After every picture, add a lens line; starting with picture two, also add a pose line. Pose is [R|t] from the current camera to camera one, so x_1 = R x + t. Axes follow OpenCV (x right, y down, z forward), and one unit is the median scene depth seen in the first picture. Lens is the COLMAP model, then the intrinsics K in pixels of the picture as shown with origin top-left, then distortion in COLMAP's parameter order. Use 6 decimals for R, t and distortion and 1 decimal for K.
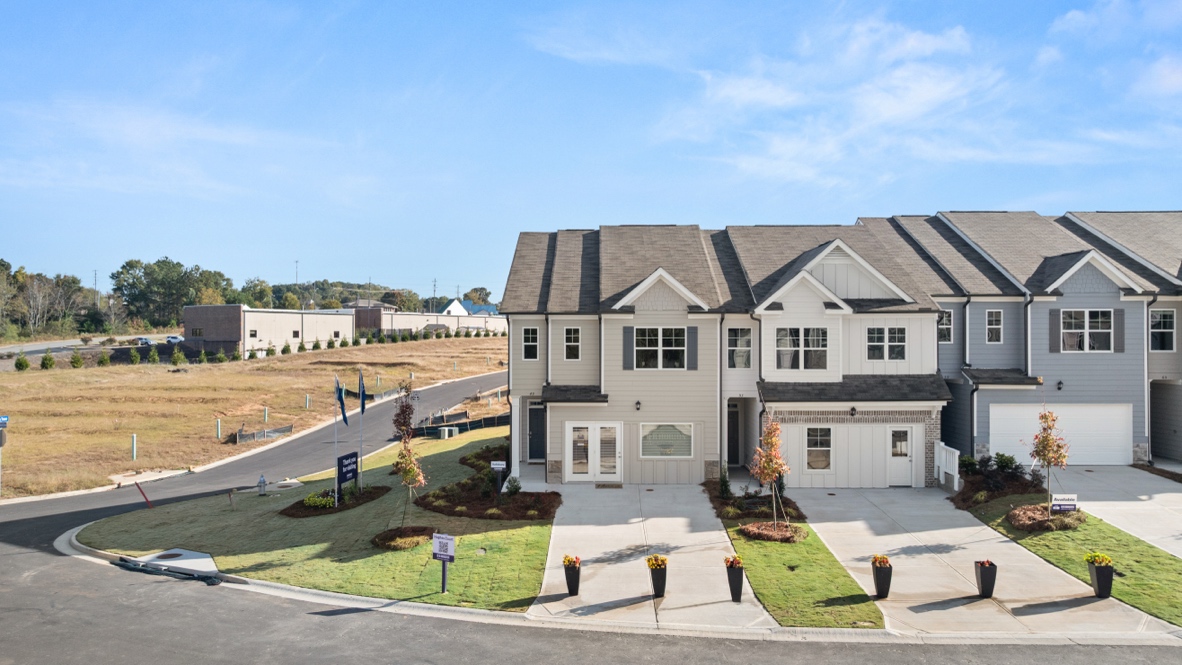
lens RADIAL K [[834.1, 0, 591.0], [0, 834.1, 332.5], [0, 0, 1]] dist [-0.017630, 0.002597]
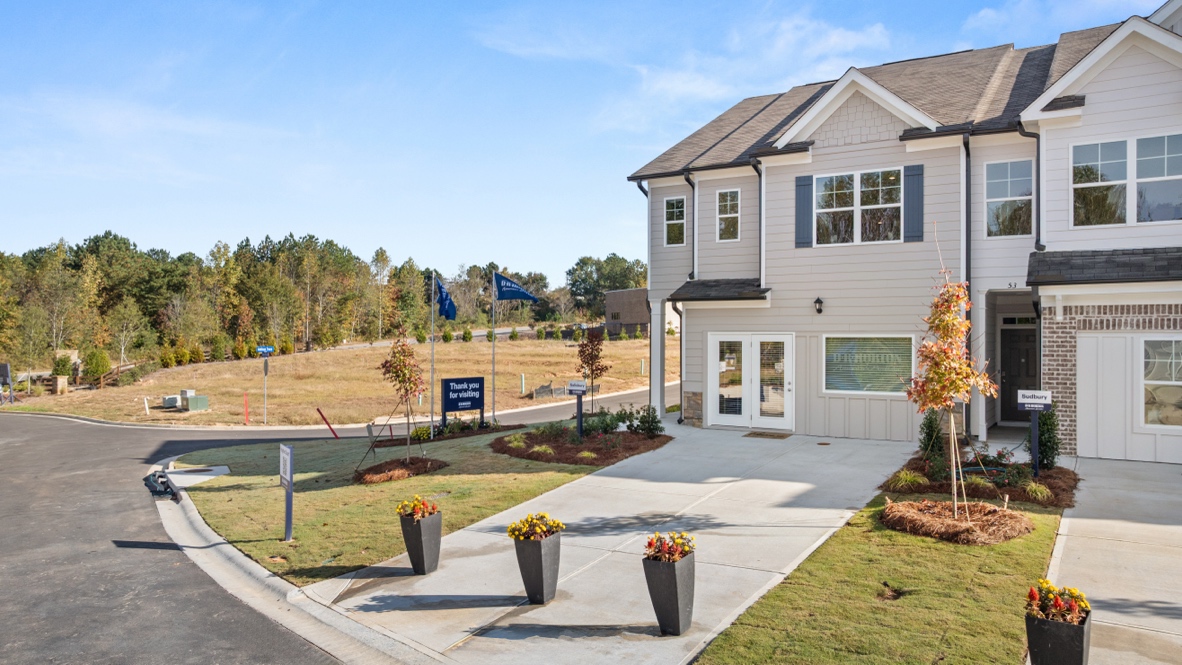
lens RADIAL K [[837.6, 0, 591.0], [0, 837.6, 332.5], [0, 0, 1]] dist [-0.022425, 0.002120]
pose [[0.856485, -0.000338, -0.516172, 0.226590], [-0.000127, 1.000000, -0.000867, 0.107436], [0.516172, 0.000808, 0.856485, 0.397105]]
